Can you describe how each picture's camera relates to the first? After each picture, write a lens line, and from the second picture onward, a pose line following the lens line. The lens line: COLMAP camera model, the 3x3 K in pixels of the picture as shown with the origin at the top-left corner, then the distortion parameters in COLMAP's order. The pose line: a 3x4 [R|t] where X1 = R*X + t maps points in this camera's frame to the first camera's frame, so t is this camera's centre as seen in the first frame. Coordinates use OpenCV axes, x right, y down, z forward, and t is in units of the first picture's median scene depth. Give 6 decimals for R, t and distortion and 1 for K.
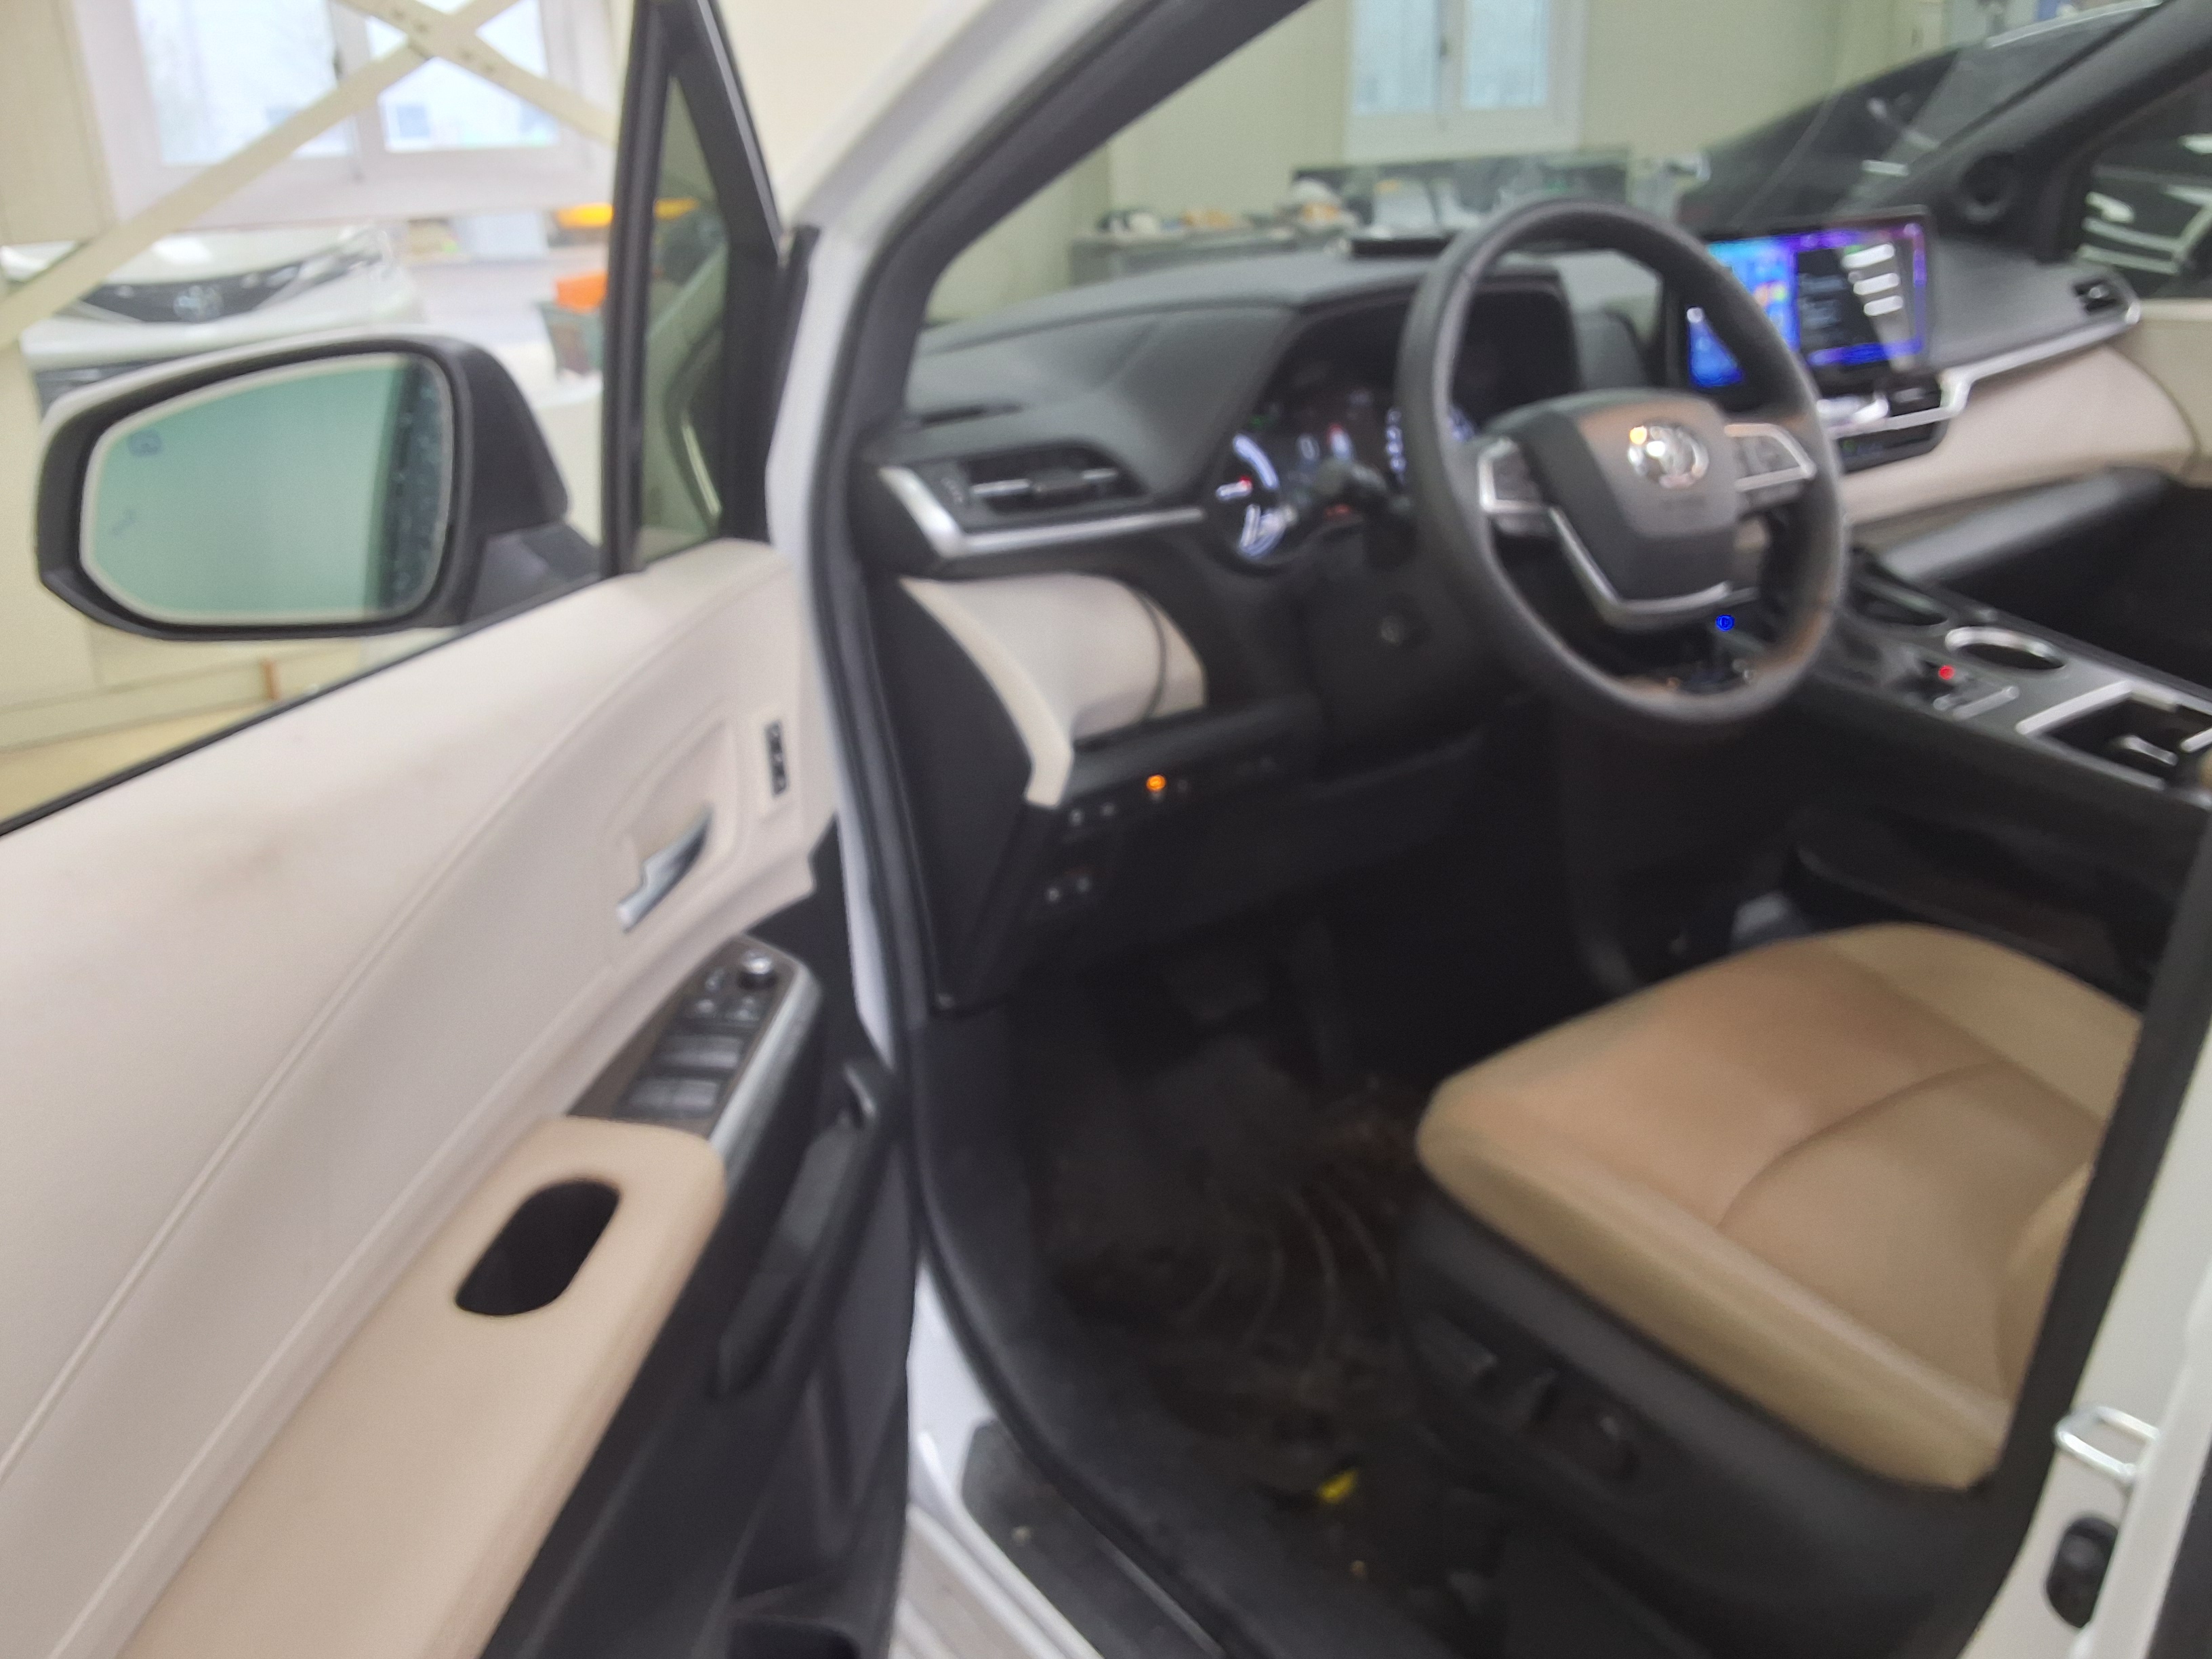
lens RADIAL K [[1720.7, 0, 1106.0], [0, 1720.7, 829.5], [0, 0, 1]] dist [0.140001, -0.257272]
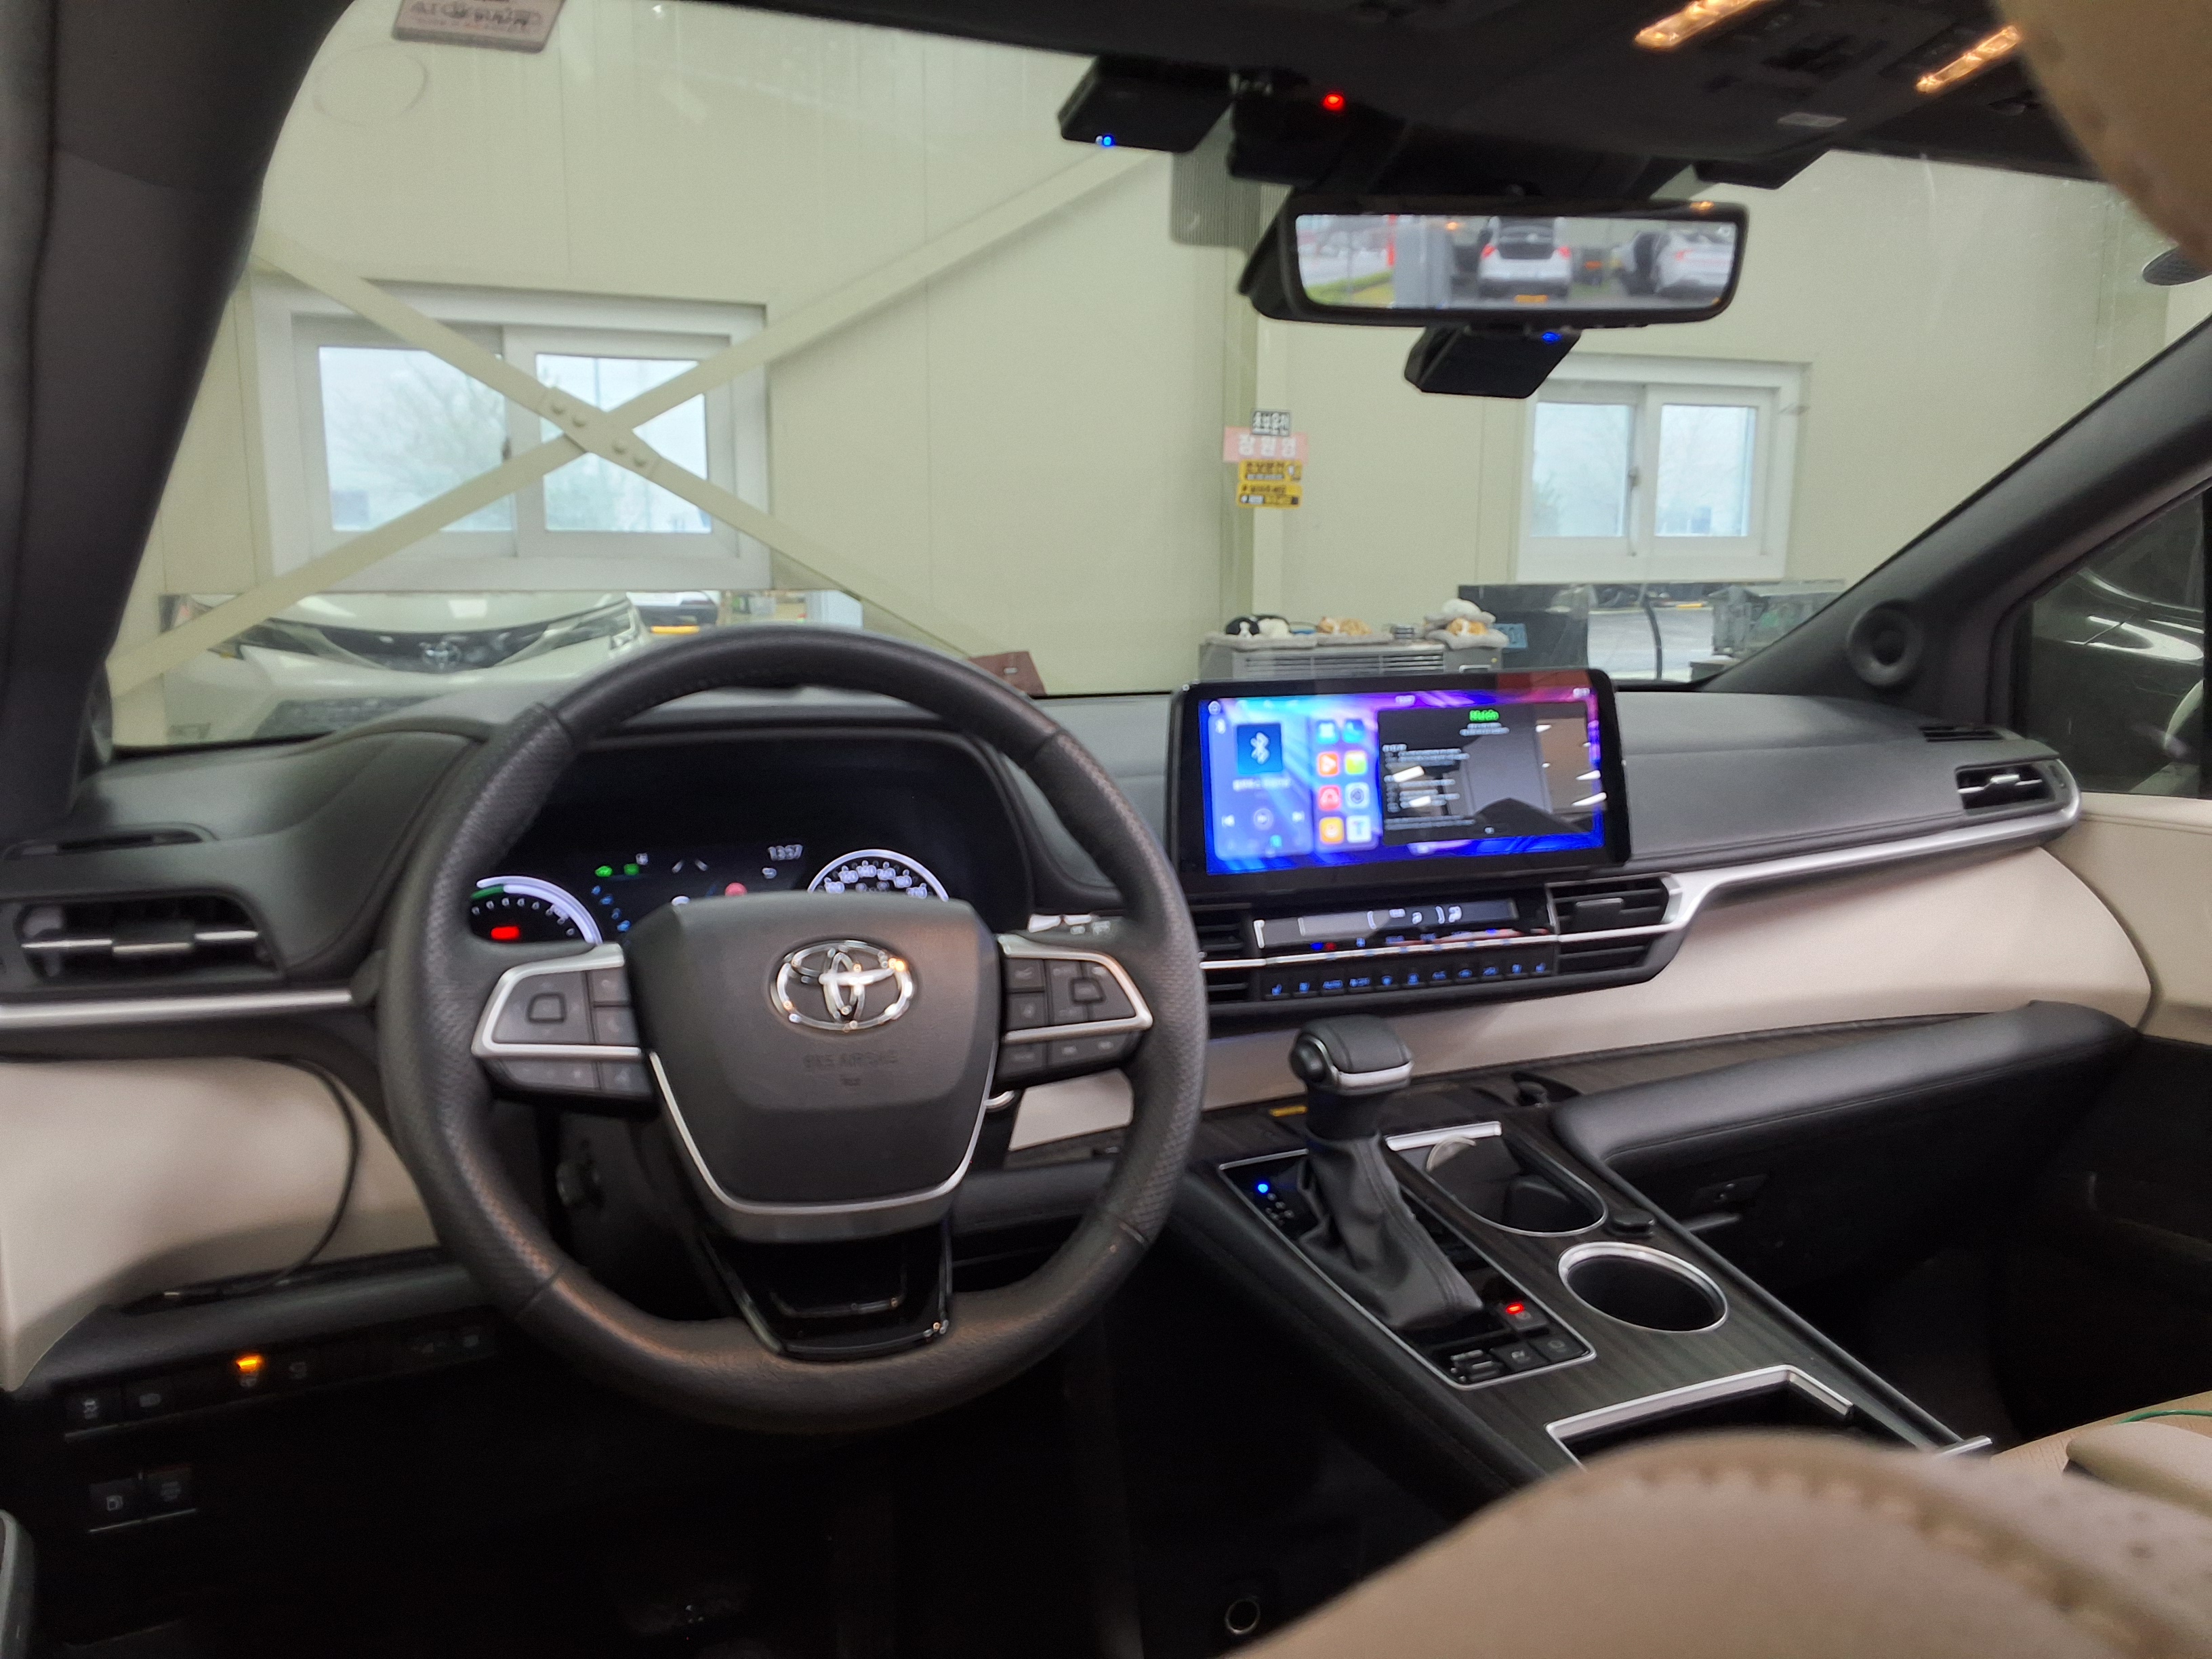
lens RADIAL K [[1711.6, 0, 1106.0], [0, 1711.6, 829.5], [0, 0, 1]] dist [0.003721, 0.003809]
pose [[0.980449, 0.074947, -0.181941, 0.320095], [-0.111646, 0.973265, -0.200725, -0.090374], [0.162033, 0.217114, 0.962604, 0.212451]]
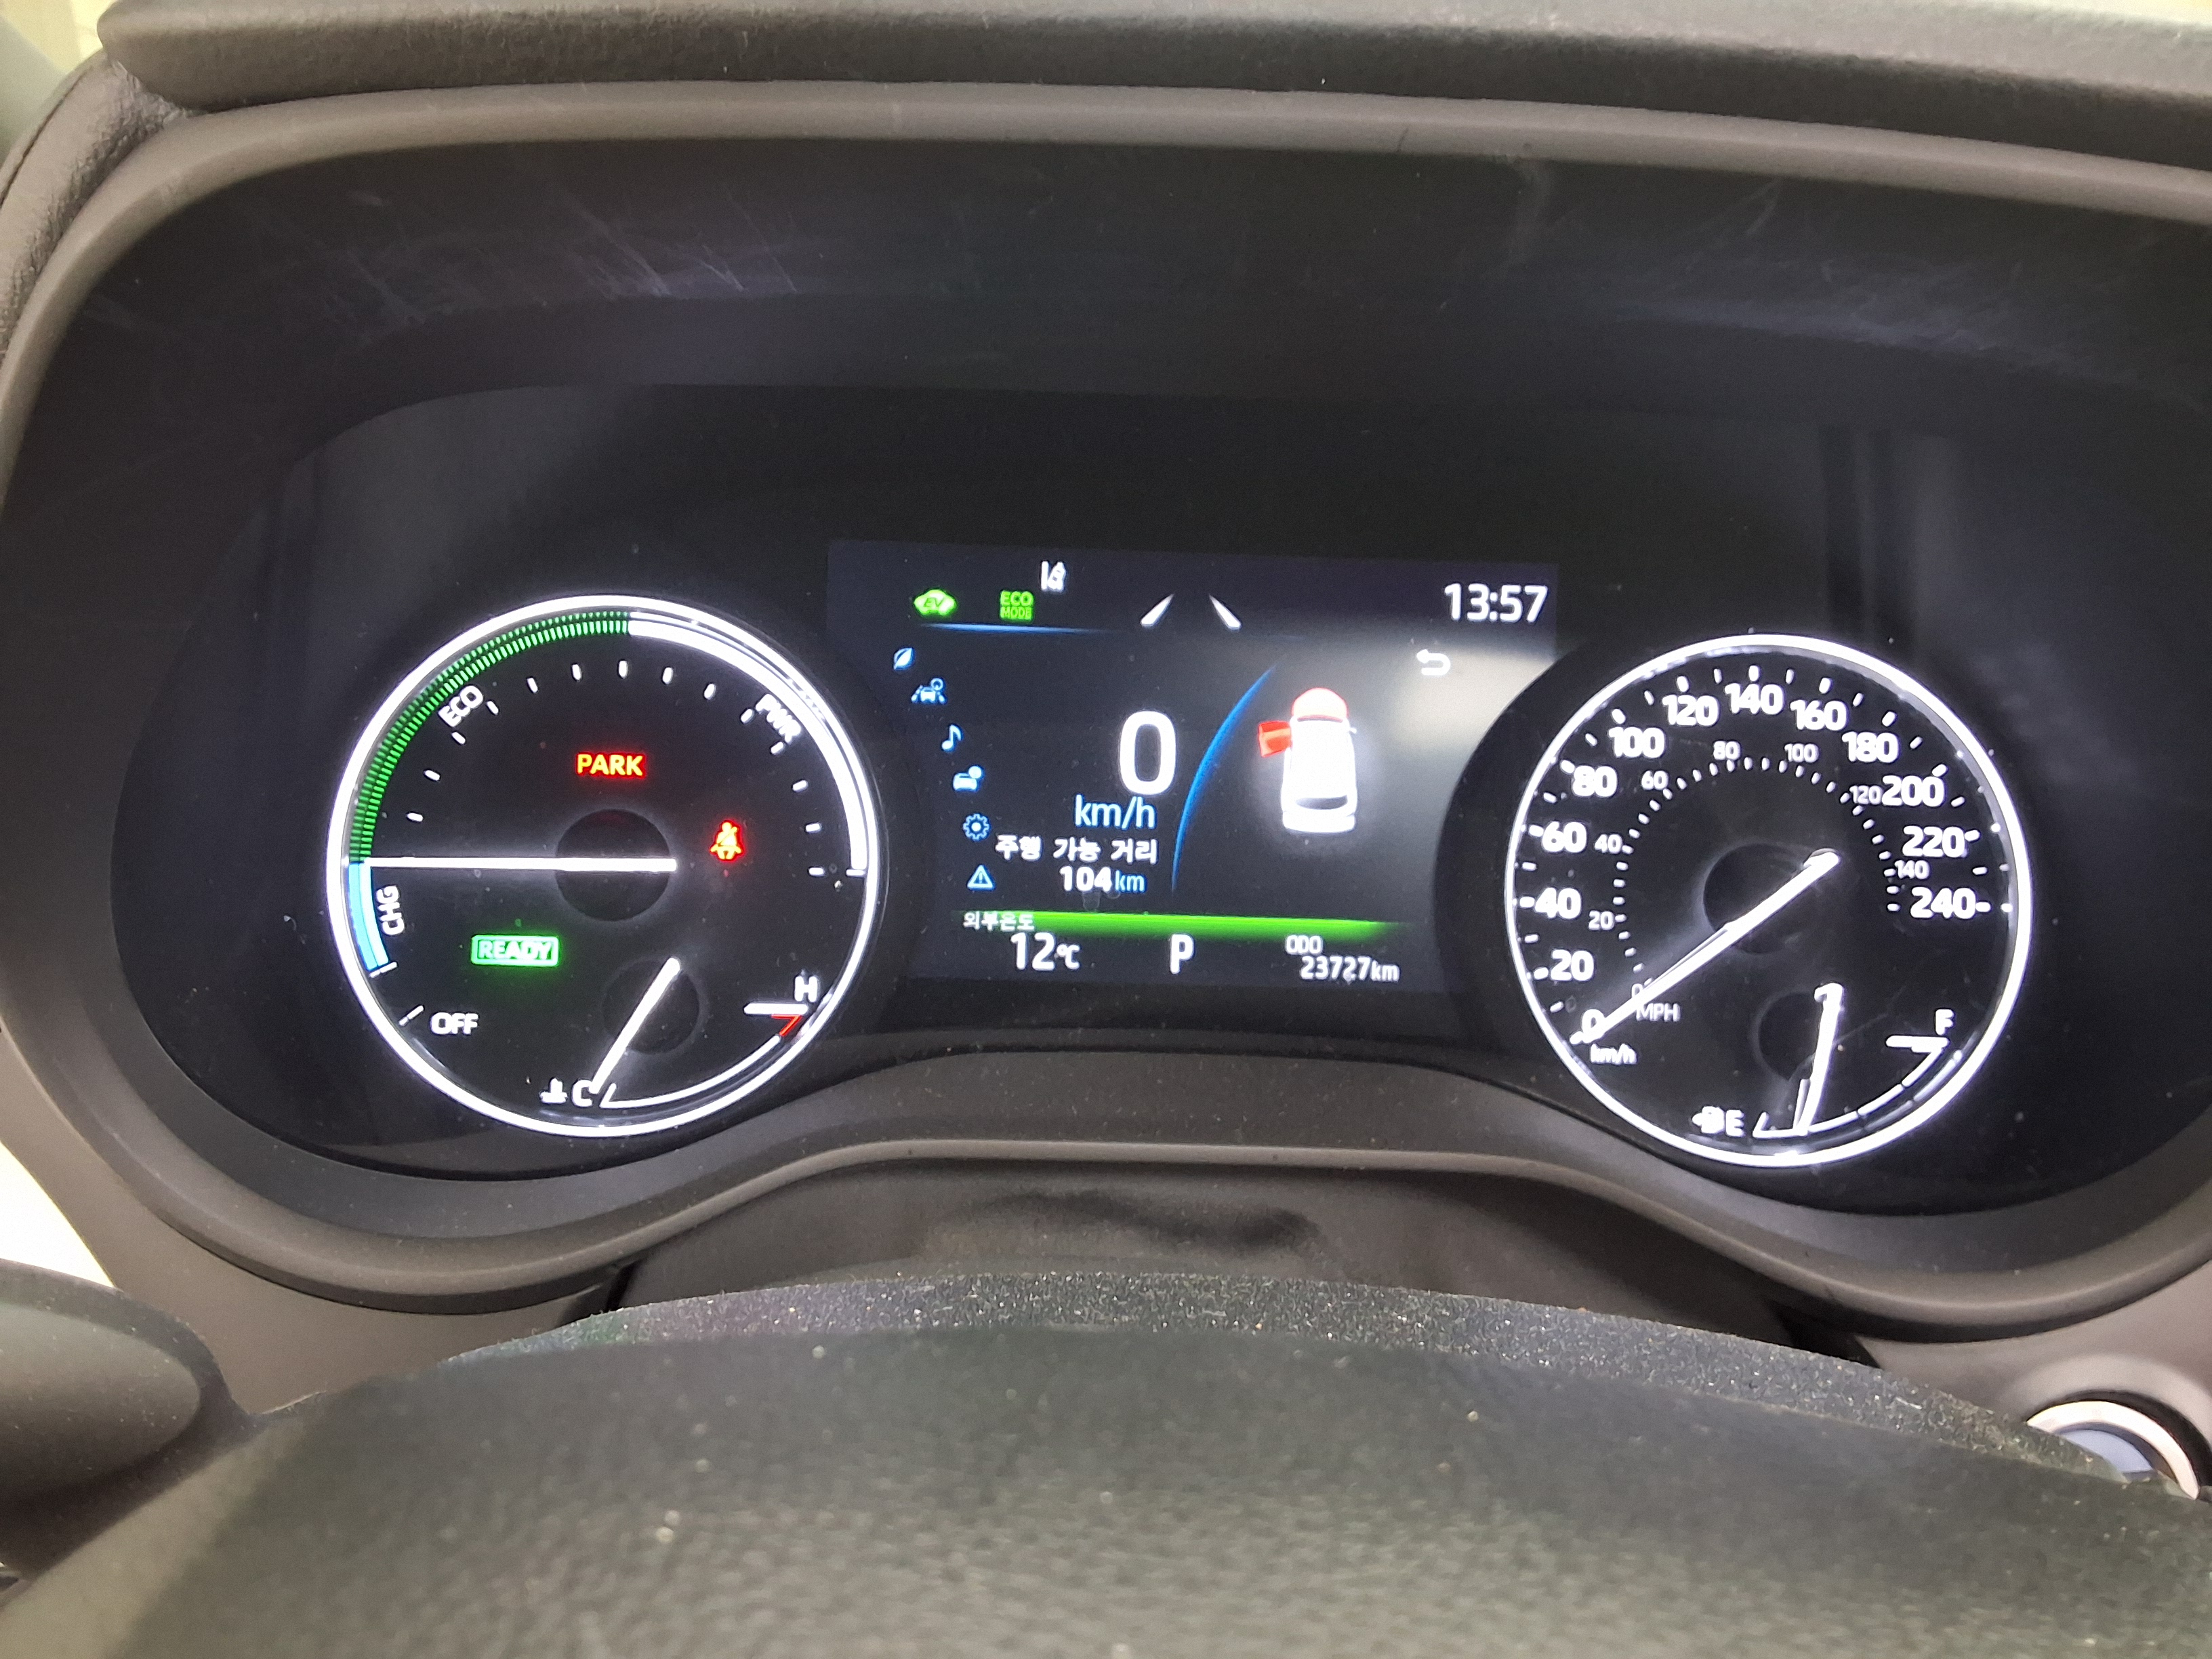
lens RADIAL K [[1720.7, 0, 1106.0], [0, 1720.7, 829.5], [0, 0, 1]] dist [0.140001, -0.257272]
pose [[0.821765, 0.298086, -0.485640, 0.174305], [-0.280262, 0.953483, 0.111010, -0.171451], [0.496140, 0.044882, 0.867082, 0.568186]]
